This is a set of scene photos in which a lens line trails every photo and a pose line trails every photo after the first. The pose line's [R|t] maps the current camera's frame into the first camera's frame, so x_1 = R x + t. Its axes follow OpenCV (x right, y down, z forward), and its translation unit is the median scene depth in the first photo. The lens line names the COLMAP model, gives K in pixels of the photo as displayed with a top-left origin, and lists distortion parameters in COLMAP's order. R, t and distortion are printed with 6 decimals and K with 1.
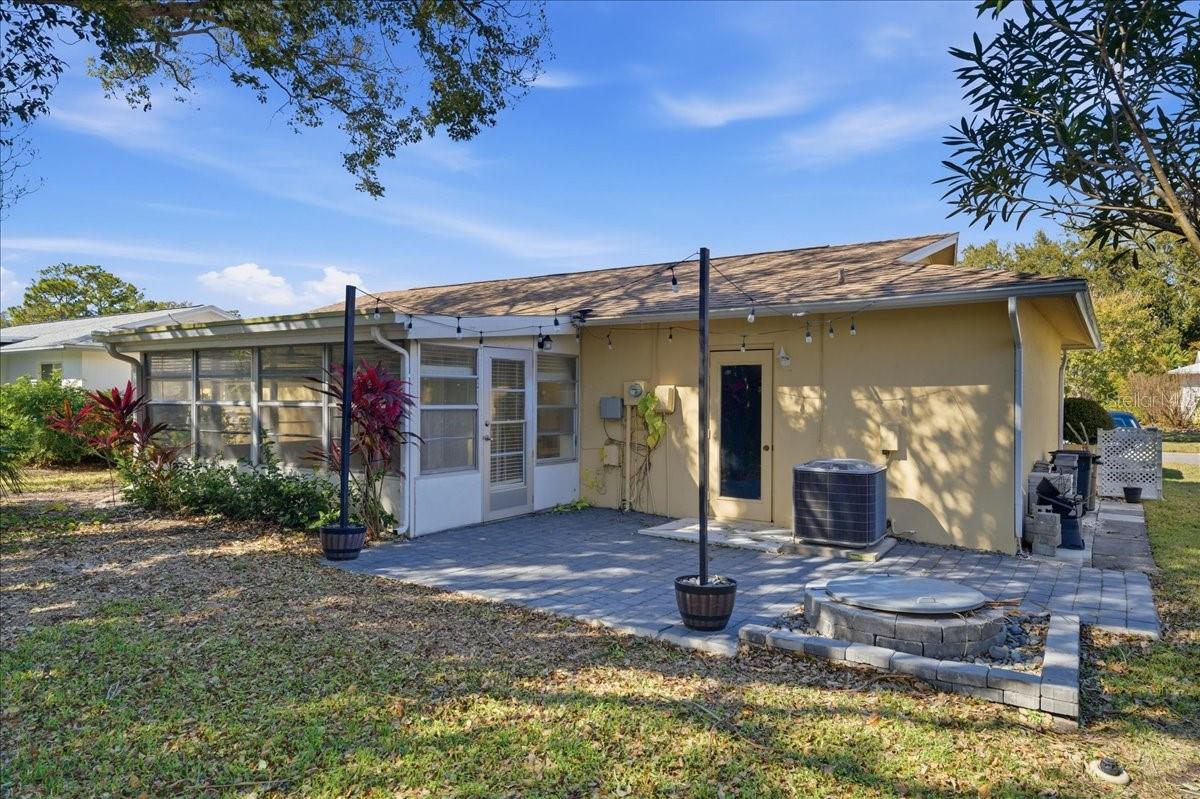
lens RADIAL K [[756.2, 0, 600.0], [0, 756.2, 399.5], [0, 0, 1]] dist [0.061419, 0.000324]
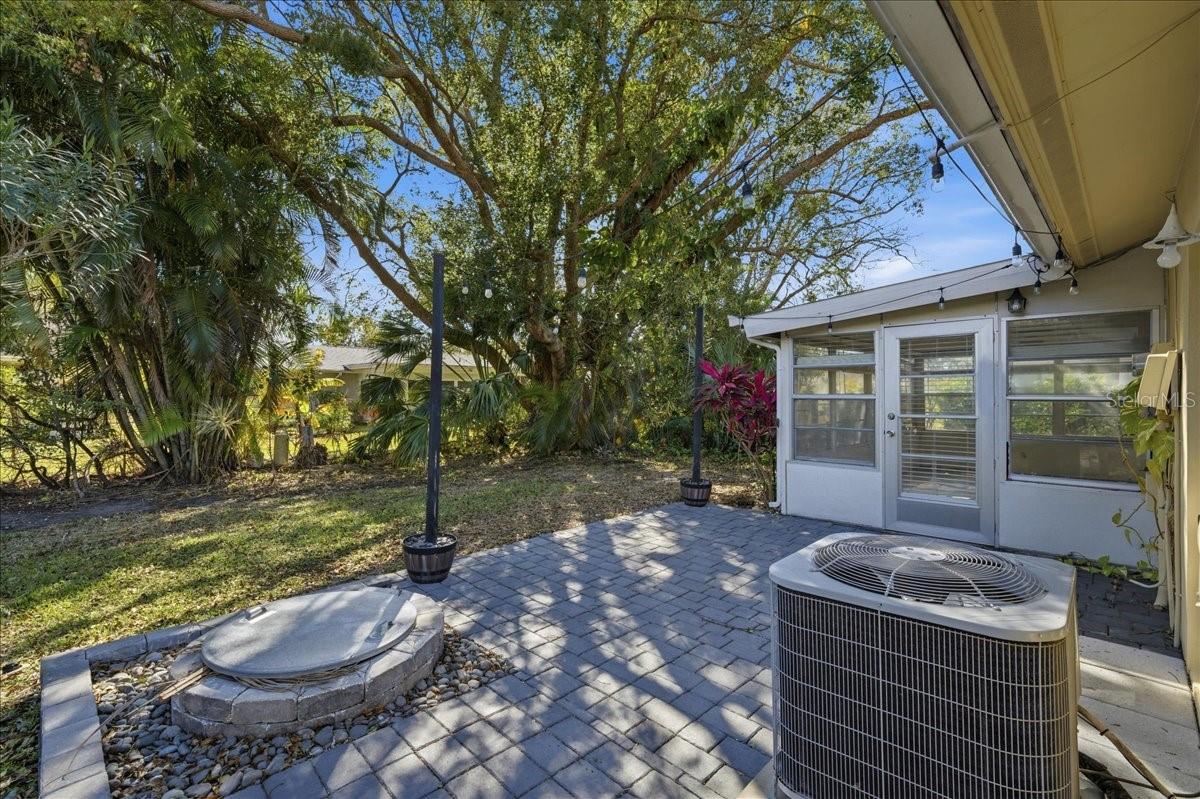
lens RADIAL K [[497.0, 0, 602.8], [0, 497.0, 394.2], [0, 0, 1]] dist [-0.002521, -0.000054]
pose [[-0.203586, -0.006037, -0.979038, 0.546993], [0.005167, 0.999960, -0.007240, 0.011470], [0.979043, -0.006533, -0.203547, 0.929093]]
